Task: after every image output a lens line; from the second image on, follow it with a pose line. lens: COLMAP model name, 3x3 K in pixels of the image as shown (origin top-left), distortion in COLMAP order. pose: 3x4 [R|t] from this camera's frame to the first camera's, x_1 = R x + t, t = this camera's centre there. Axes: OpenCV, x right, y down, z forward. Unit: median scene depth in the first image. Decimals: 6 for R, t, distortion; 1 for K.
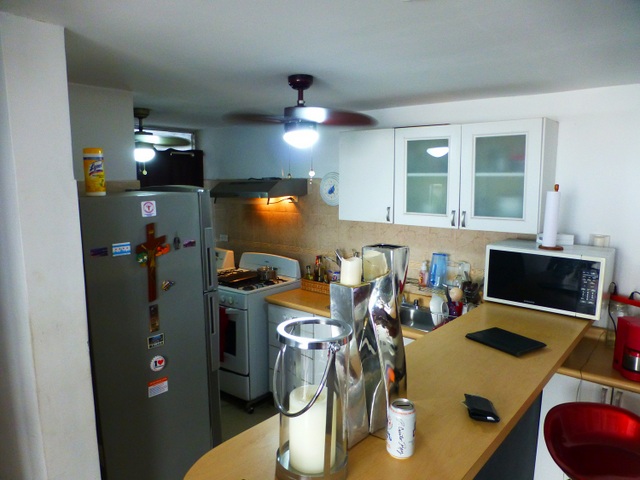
lens RADIAL K [[446.9, 0, 320.0], [0, 446.9, 240.0], [0, 0, 1]] dist [-0.106296, 0.098487]
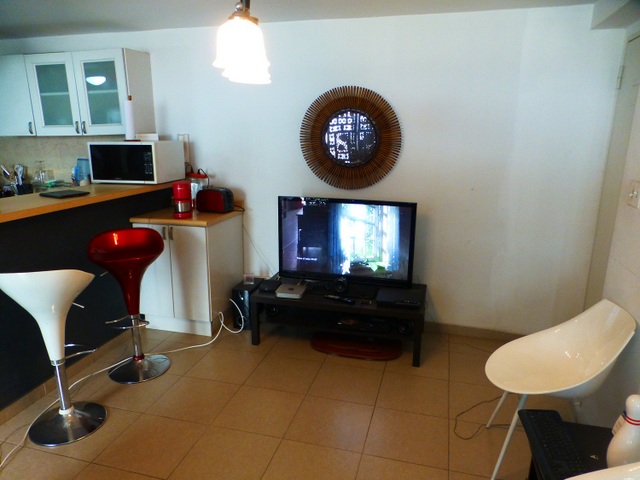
lens RADIAL K [[446.9, 0, 320.0], [0, 446.9, 240.0], [0, 0, 1]] dist [-0.106296, 0.098487]
pose [[0.899037, -0.124151, 0.419904, 0.338783], [0.075285, 0.988509, 0.131079, 0.154621], [-0.431353, -0.086232, 0.898053, -0.462654]]
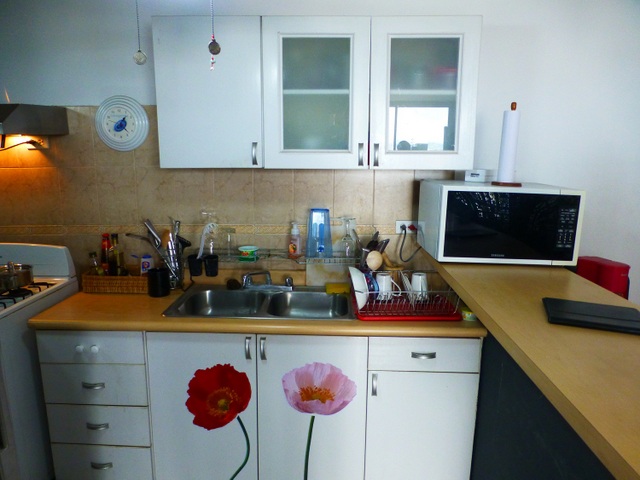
lens RADIAL K [[446.9, 0, 320.0], [0, 446.9, 240.0], [0, 0, 1]] dist [-0.106296, 0.098487]
pose [[0.784891, -0.121823, 0.607540, -0.179983], [0.079236, 0.992166, 0.096582, 0.010731], [-0.614546, -0.027667, 0.788395, 0.447704]]
